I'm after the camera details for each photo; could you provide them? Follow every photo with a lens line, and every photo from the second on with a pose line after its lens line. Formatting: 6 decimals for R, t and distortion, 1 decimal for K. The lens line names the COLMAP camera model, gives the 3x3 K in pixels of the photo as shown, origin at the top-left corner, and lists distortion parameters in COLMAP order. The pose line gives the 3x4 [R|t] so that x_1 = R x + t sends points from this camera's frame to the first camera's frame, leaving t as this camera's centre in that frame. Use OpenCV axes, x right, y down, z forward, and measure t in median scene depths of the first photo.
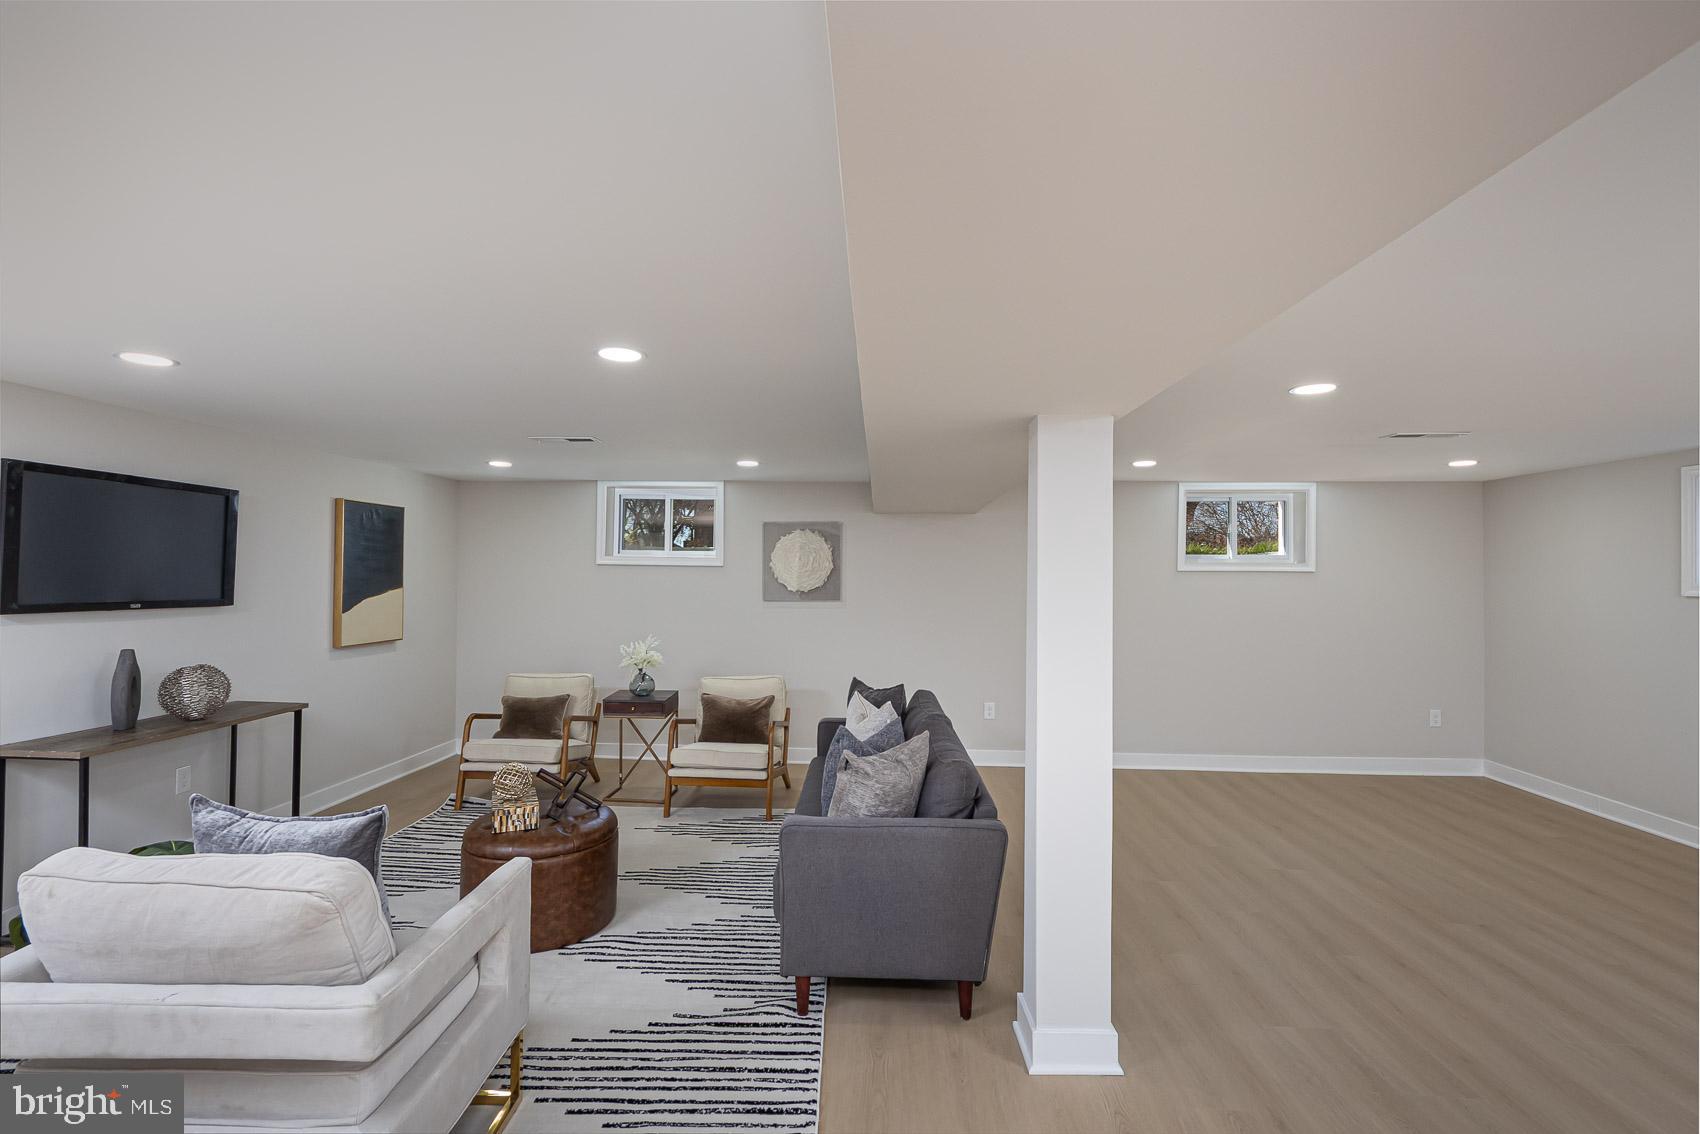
lens RADIAL K [[769.3, 0, 850.0], [0, 769.3, 567.0], [0, 0, 1]] dist [0.000465, 0.000157]
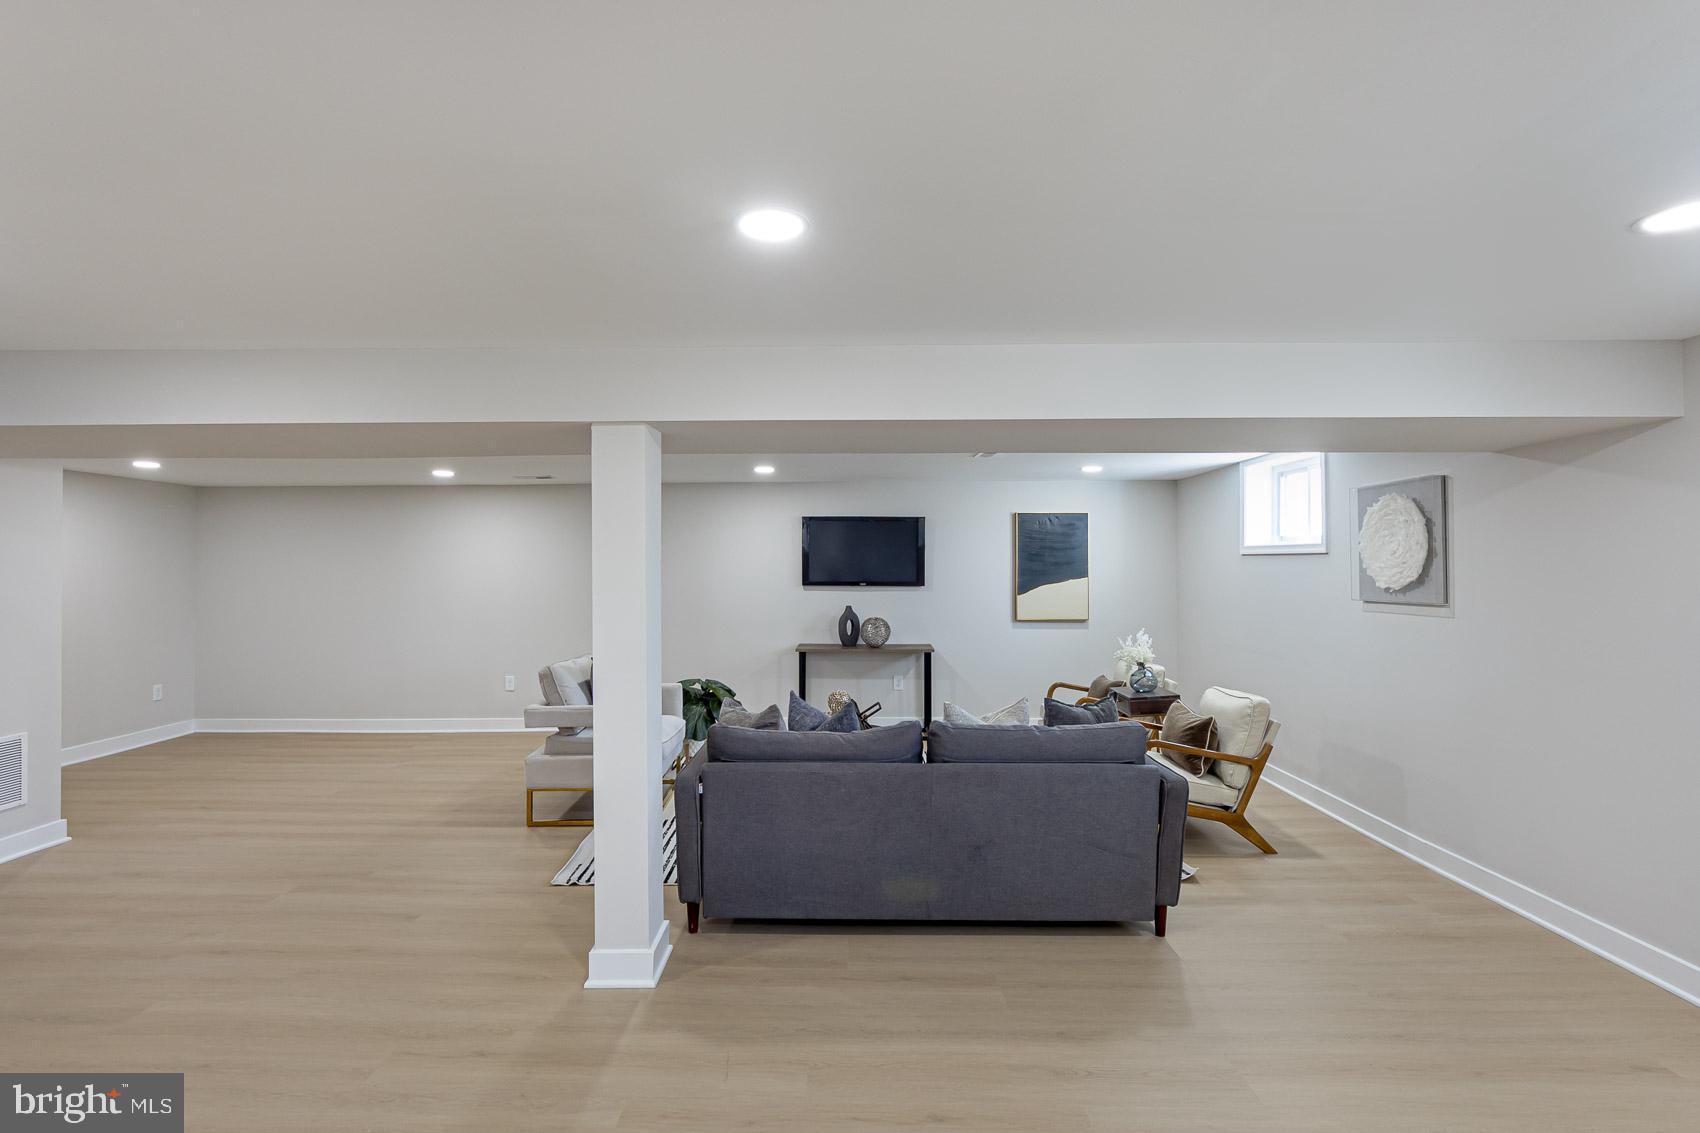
lens RADIAL K [[818.3, 0, 850.0], [0, 818.3, 566.5], [0, 0, 1]] dist [-0.000521, 0.000276]
pose [[0.023753, -0.010592, -0.999662, 0.795848], [0.011569, 0.999880, -0.010319, 0.018984], [0.999651, -0.011320, 0.023873, 0.663275]]
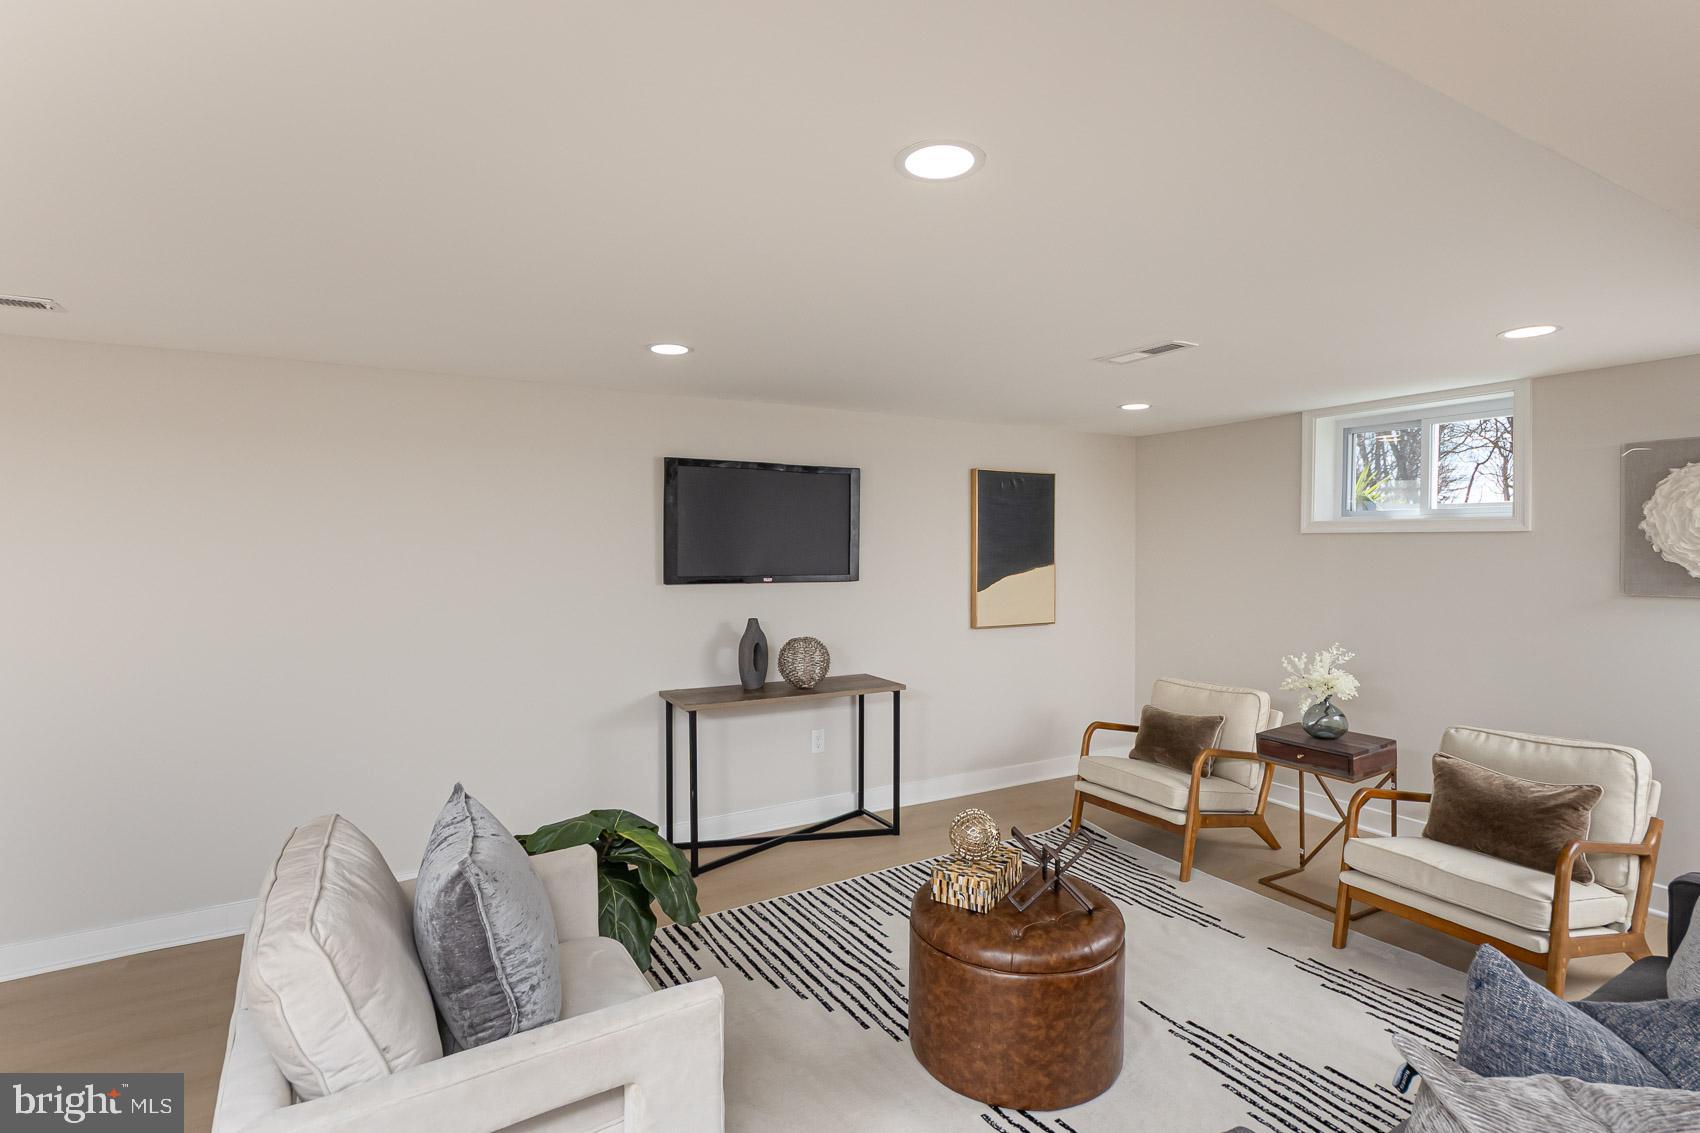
lens RADIAL K [[818.3, 0, 850.0], [0, 818.3, 566.5], [0, 0, 1]] dist [-0.000521, 0.000276]
pose [[0.533668, 0.009233, -0.845644, 0.098777], [0.014314, 0.999699, 0.019948, 0.006968], [0.845573, -0.022750, 0.533375, 0.337725]]
